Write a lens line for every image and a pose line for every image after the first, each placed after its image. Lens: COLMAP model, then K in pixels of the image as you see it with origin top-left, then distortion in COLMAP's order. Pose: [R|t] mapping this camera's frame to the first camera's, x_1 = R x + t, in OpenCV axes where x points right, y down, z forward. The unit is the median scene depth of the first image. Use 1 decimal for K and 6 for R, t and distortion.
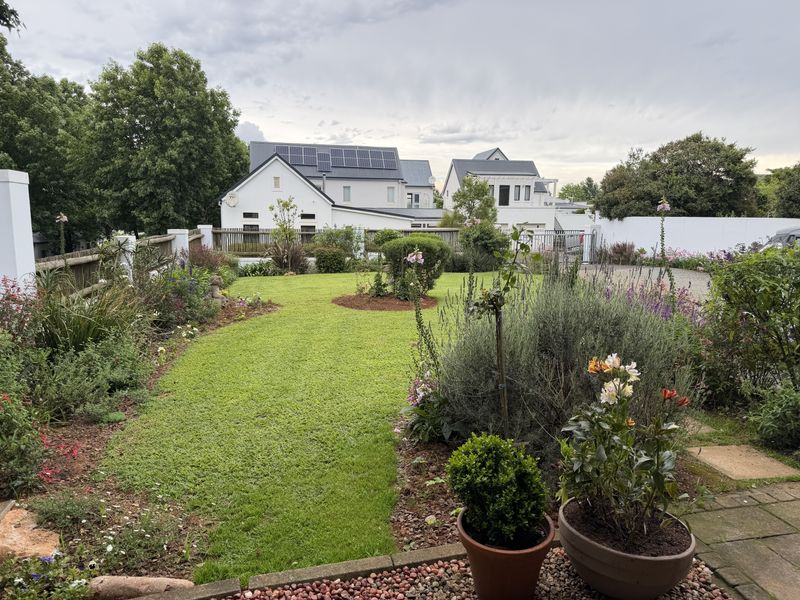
lens RADIAL K [[561.2, 0, 419.4], [0, 561.2, 299.1], [0, 0, 1]] dist [0.003586, 0.001204]
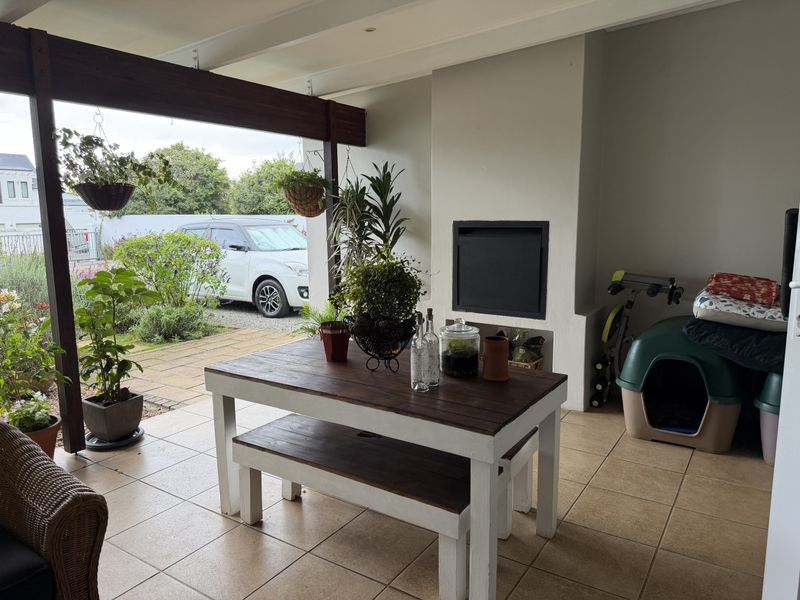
lens RADIAL K [[571.0, 0, 400.0], [0, 571.0, 300.0], [0, 0, 1]] dist [0.009706, 0.003330]
pose [[0.737139, -0.116346, 0.665649, 0.001180], [0.112906, 0.992425, 0.048431, 0.024748], [-0.666242, 0.039456, 0.744692, -0.187177]]
